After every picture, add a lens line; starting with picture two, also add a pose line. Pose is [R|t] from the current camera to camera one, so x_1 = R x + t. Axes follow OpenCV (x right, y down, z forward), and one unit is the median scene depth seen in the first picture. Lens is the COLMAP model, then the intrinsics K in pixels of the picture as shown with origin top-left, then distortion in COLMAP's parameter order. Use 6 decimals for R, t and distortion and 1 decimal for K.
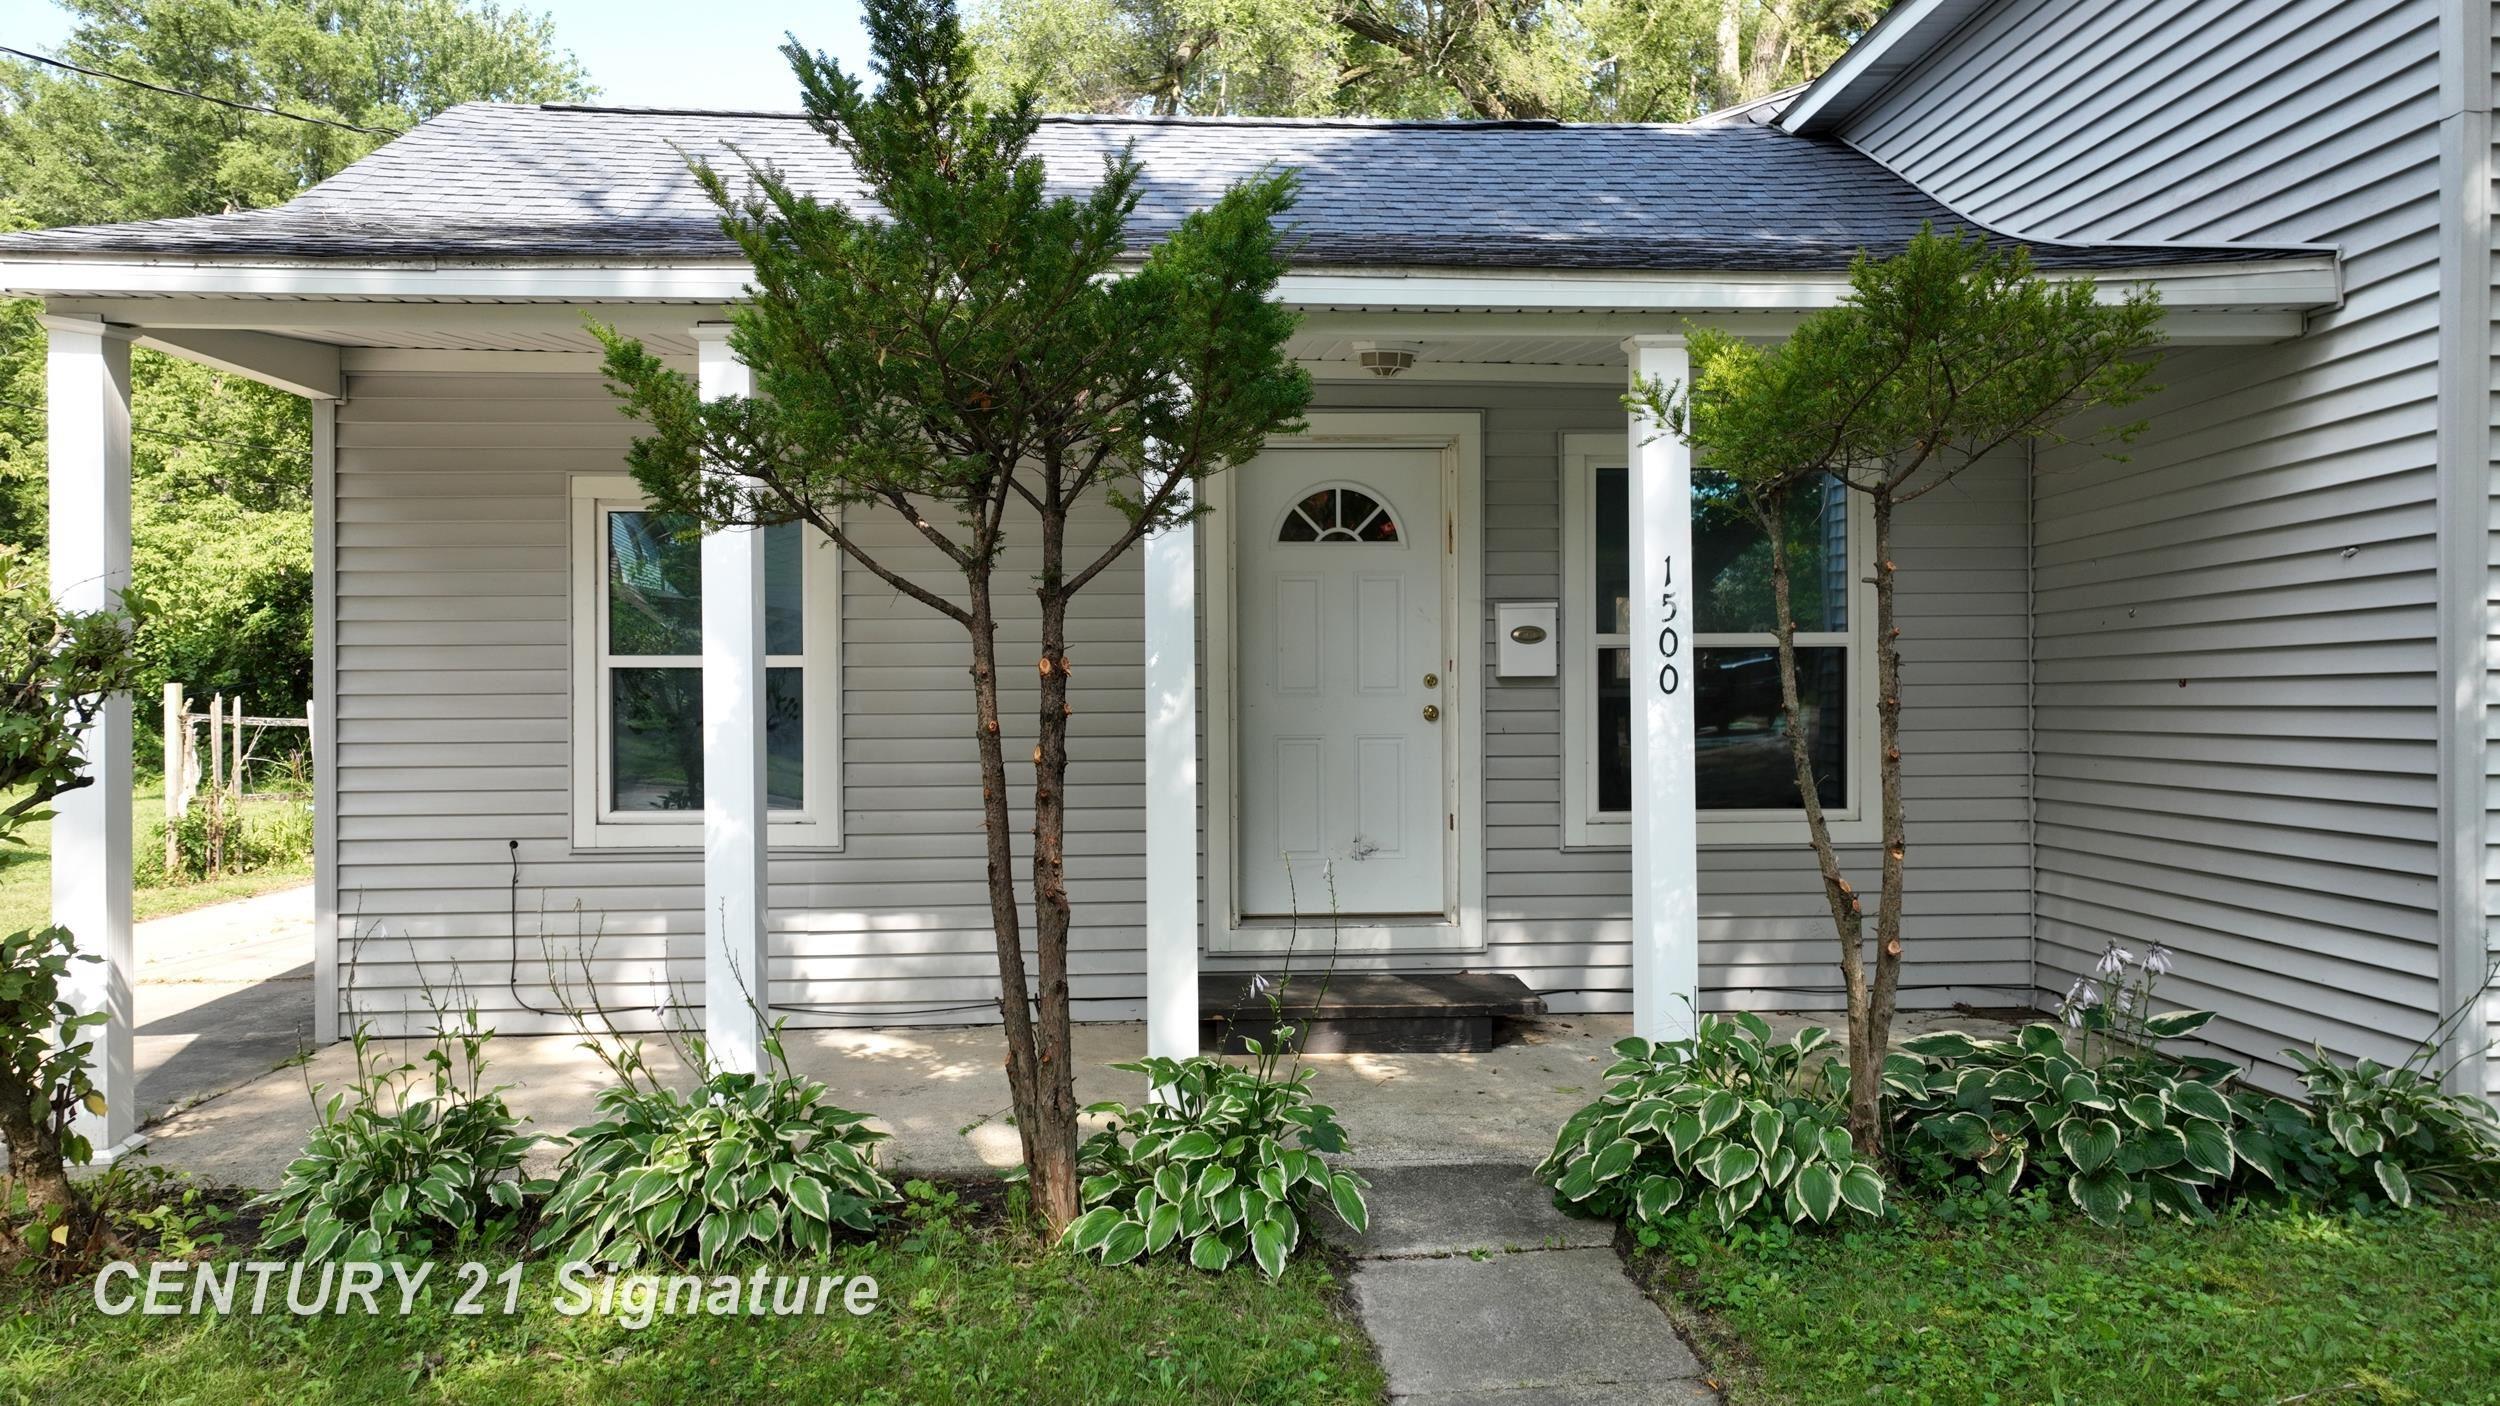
lens RADIAL K [[1766.9, 0, 1248.7], [0, 1766.9, 707.3], [0, 0, 1]] dist [0.003006, 0.014989]
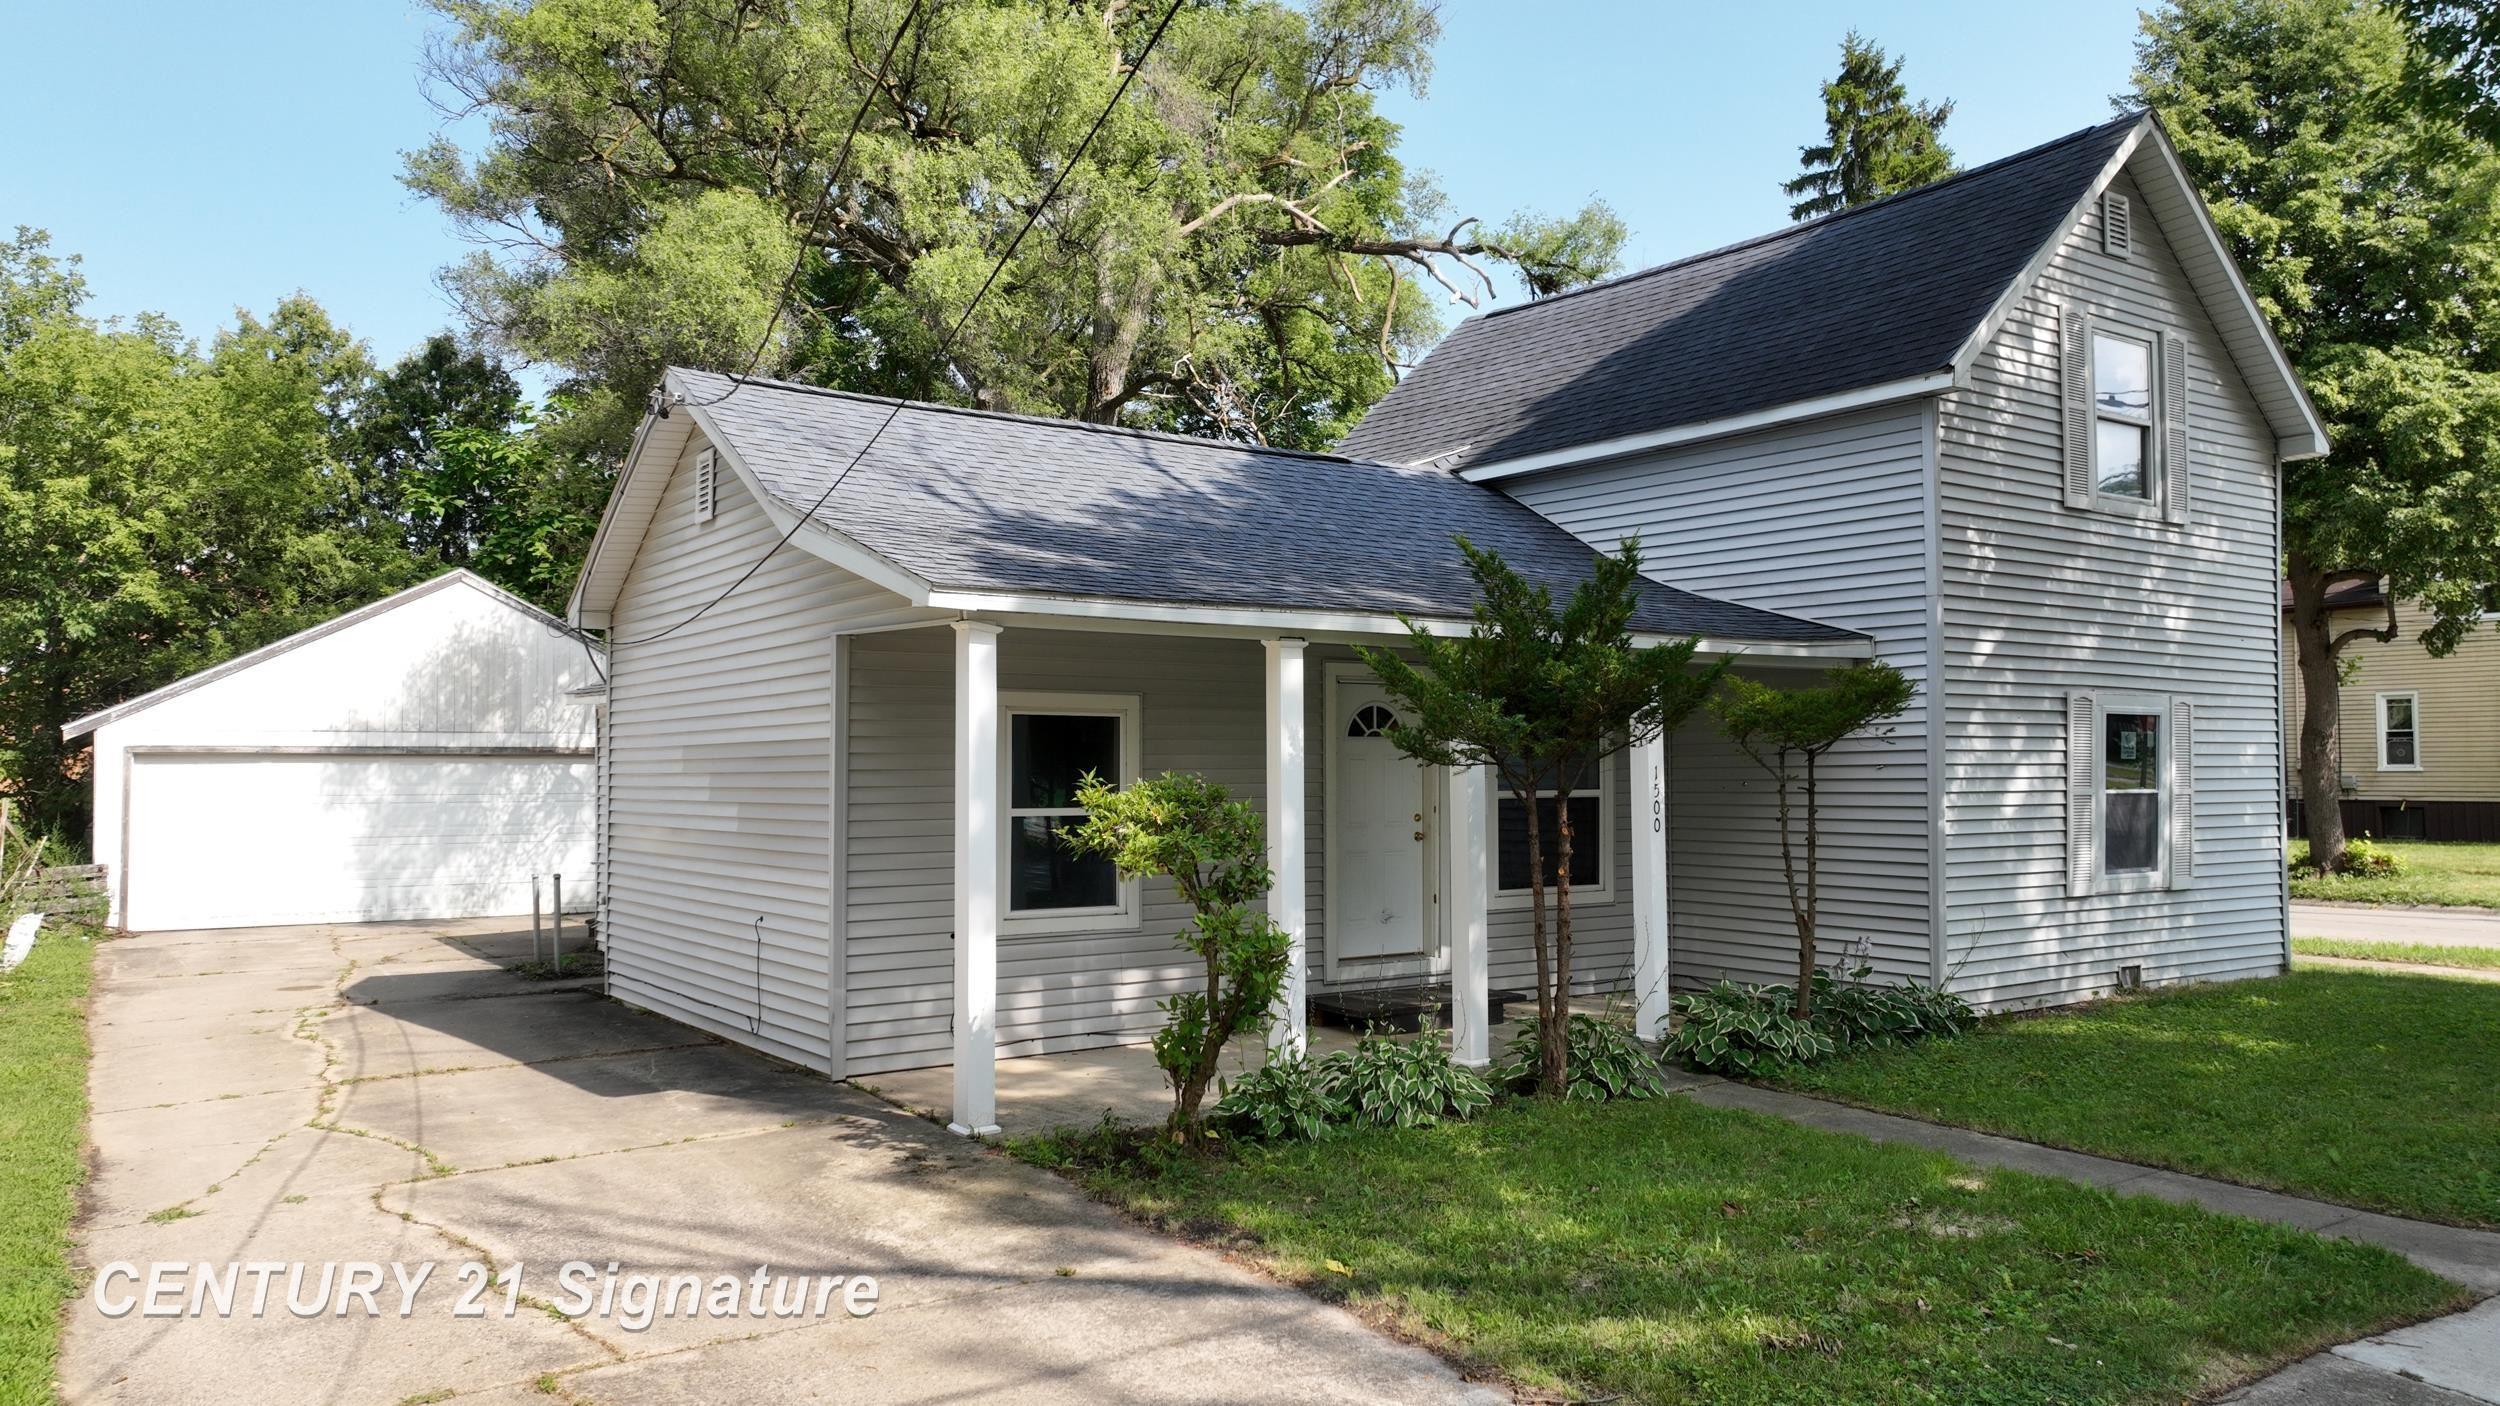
lens RADIAL K [[1766.9, 0, 1232.1], [0, 1766.9, 707.0], [0, 0, 1]] dist [0.003006, 0.014989]
pose [[0.855791, 0.027921, 0.516567, -0.954060], [-0.000508, 0.998587, -0.053132, -0.031334], [-0.517321, 0.045208, 0.854596, -0.393485]]
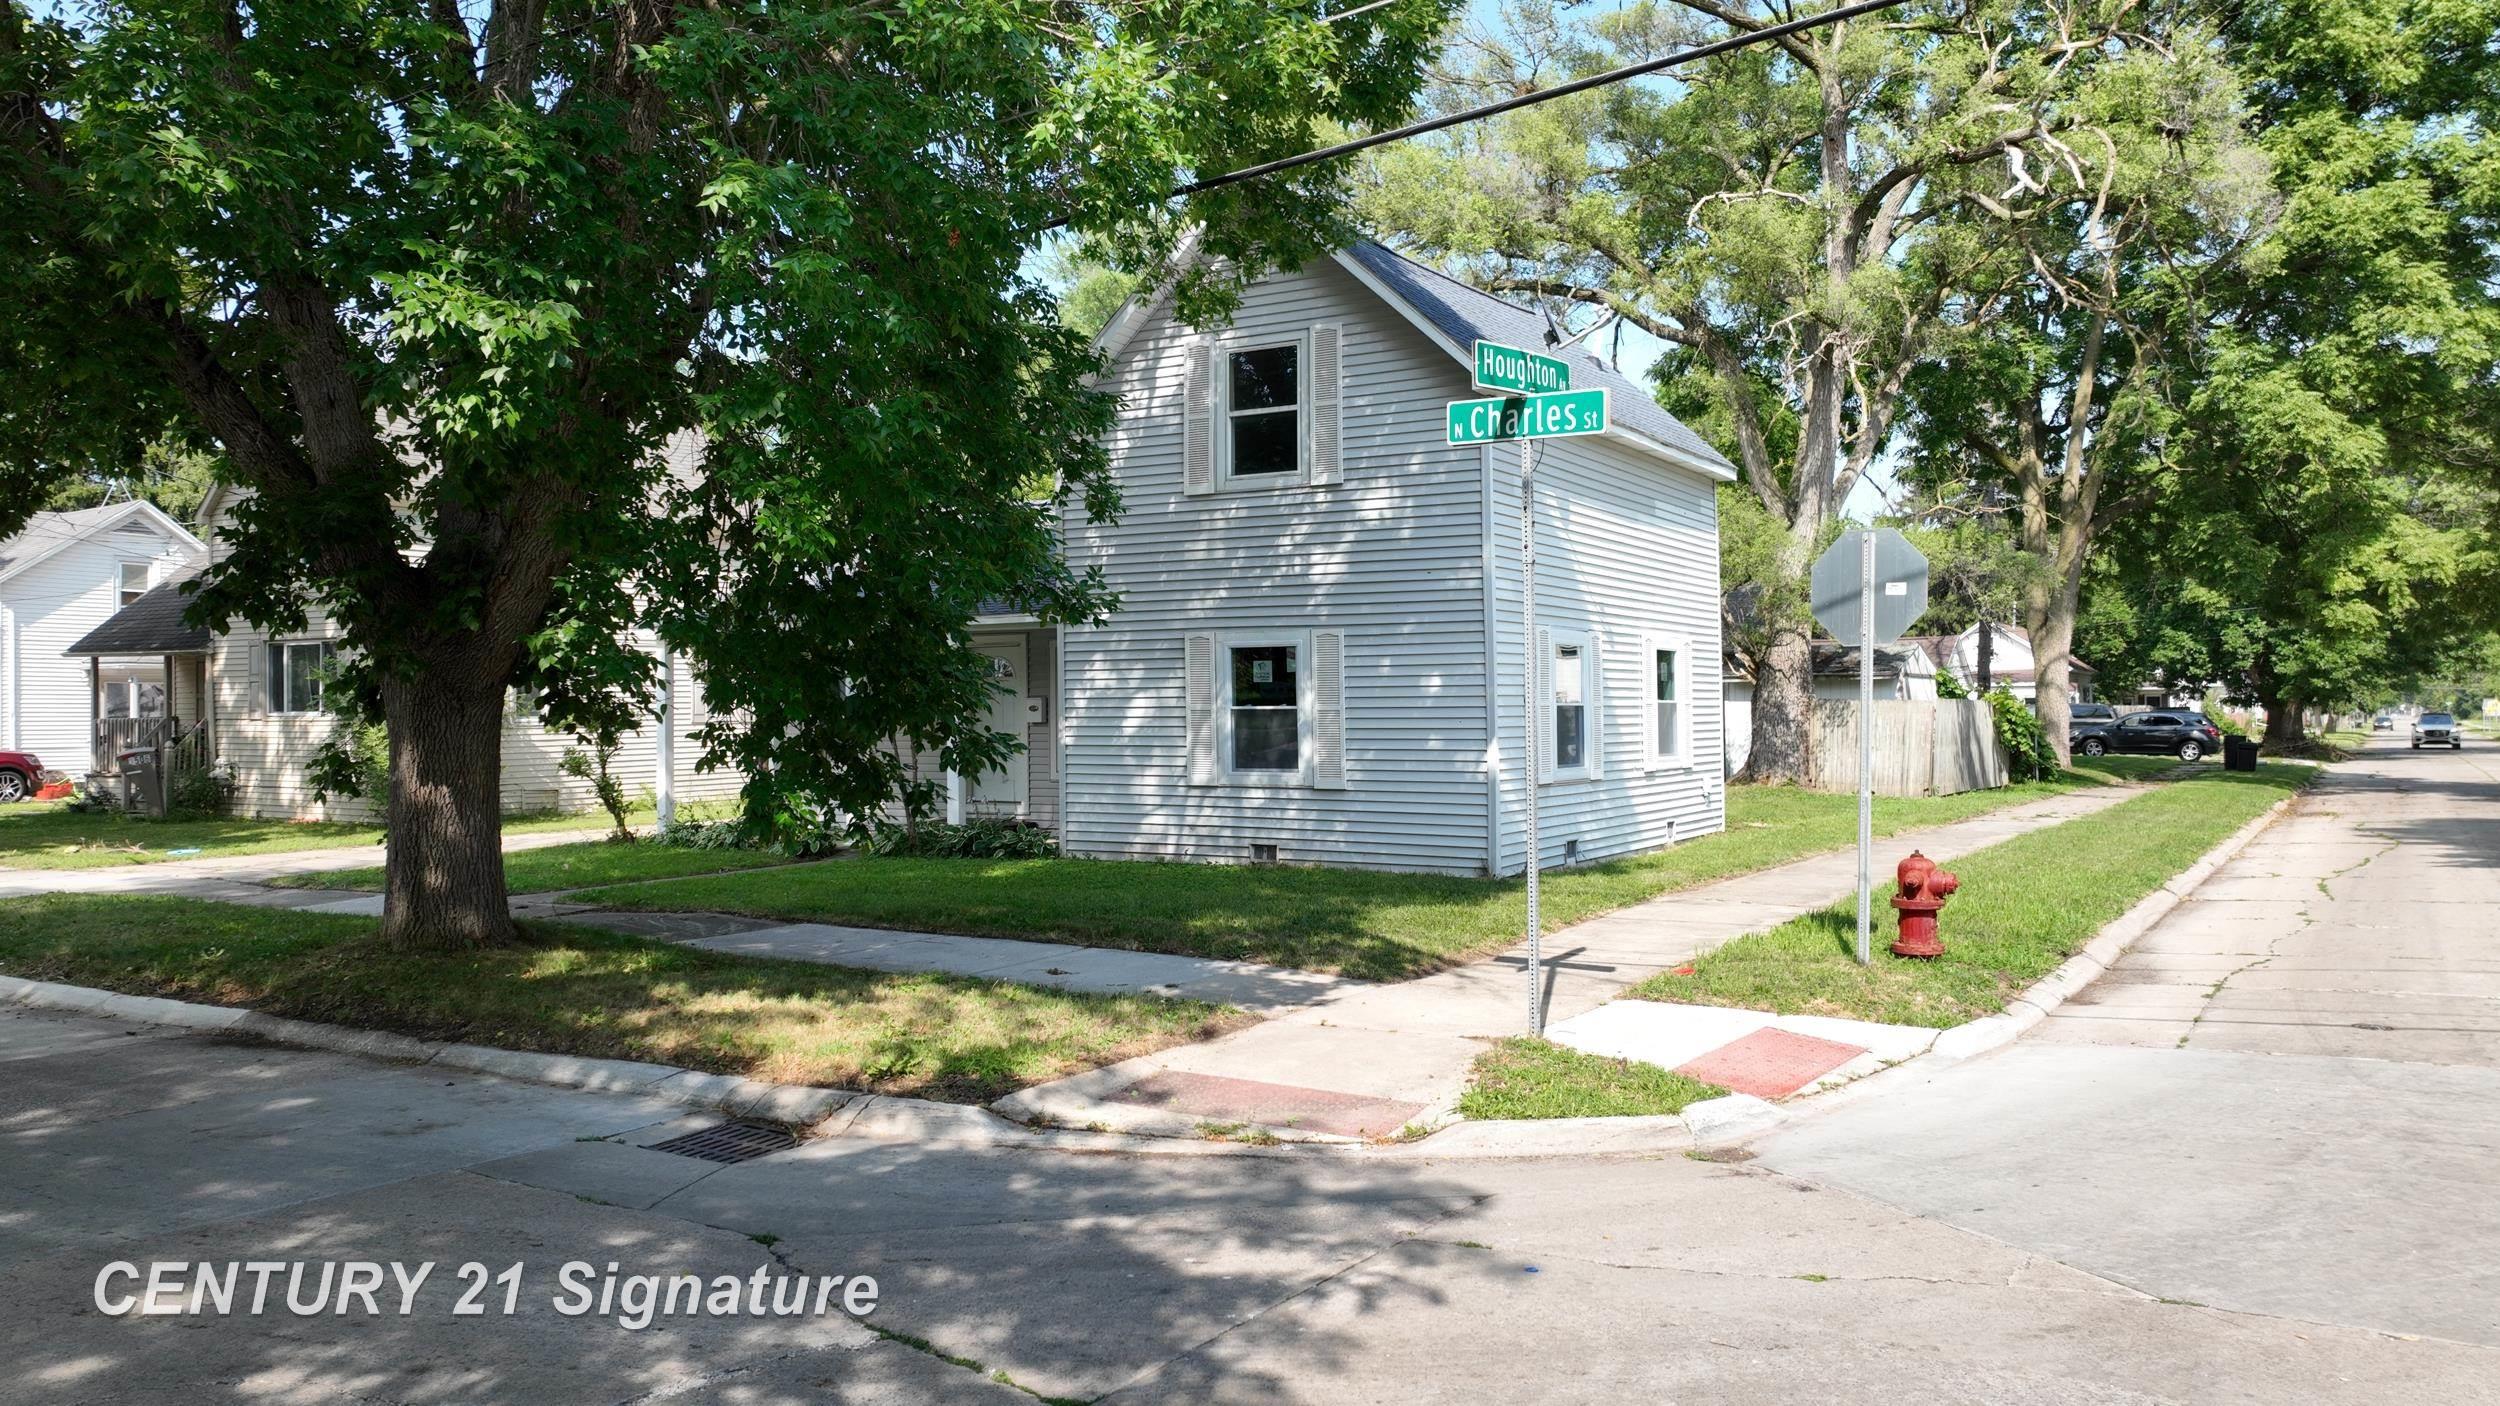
lens RADIAL K [[1766.9, 0, 1248.7], [0, 1766.9, 699.6], [0, 0, 1]] dist [0.003006, 0.014989]
pose [[0.821613, 0.002834, -0.570039, 2.148313], [-0.008949, 0.999929, -0.007927, -0.034253], [0.569976, 0.011614, 0.821579, -1.233763]]
